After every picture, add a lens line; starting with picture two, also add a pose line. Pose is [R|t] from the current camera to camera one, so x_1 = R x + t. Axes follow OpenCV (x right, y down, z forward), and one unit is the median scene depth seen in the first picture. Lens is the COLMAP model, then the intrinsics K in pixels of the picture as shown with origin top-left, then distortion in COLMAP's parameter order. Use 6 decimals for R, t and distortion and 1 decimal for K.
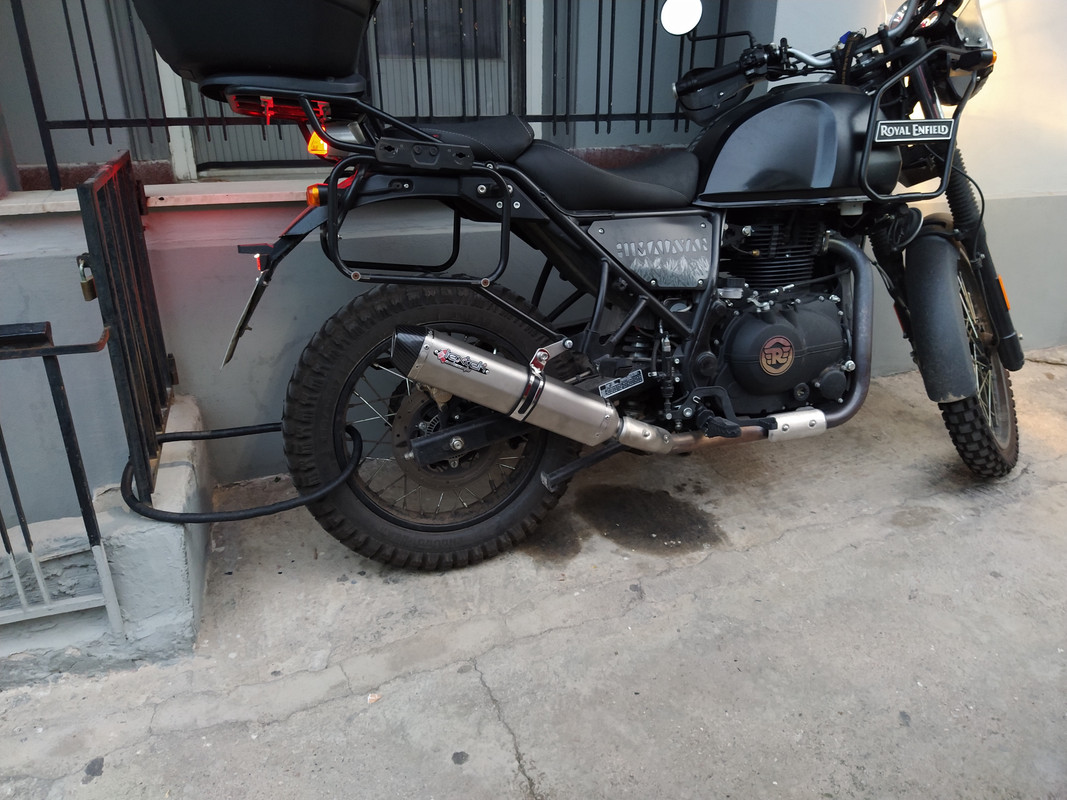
lens RADIAL K [[840.9, 0, 533.3], [0, 840.9, 400.1], [0, 0, 1]] dist [0.015011, -0.010721]
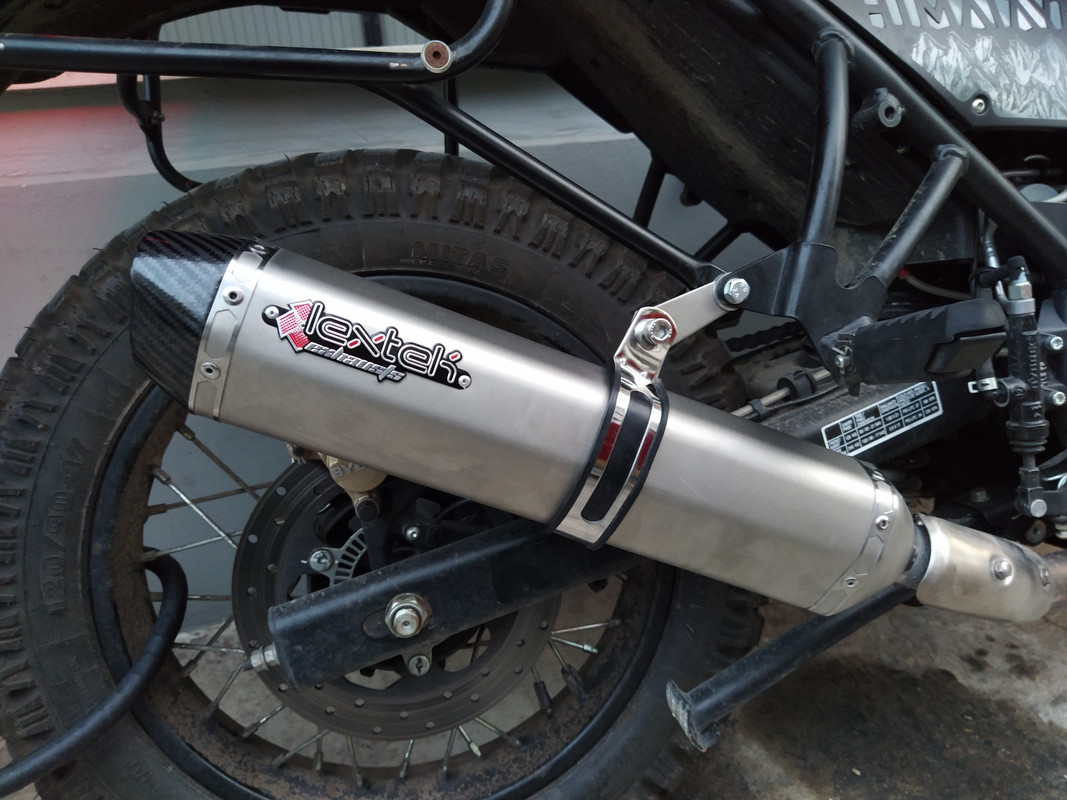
lens RADIAL K [[840.9, 0, 540.1], [0, 840.9, 393.9], [0, 0, 1]] dist [0.015011, -0.010721]
pose [[0.992096, -0.049416, -0.115345, 0.003689], [0.037223, 0.993716, -0.105564, 0.001948], [0.119836, 0.100436, 0.987700, 0.665594]]
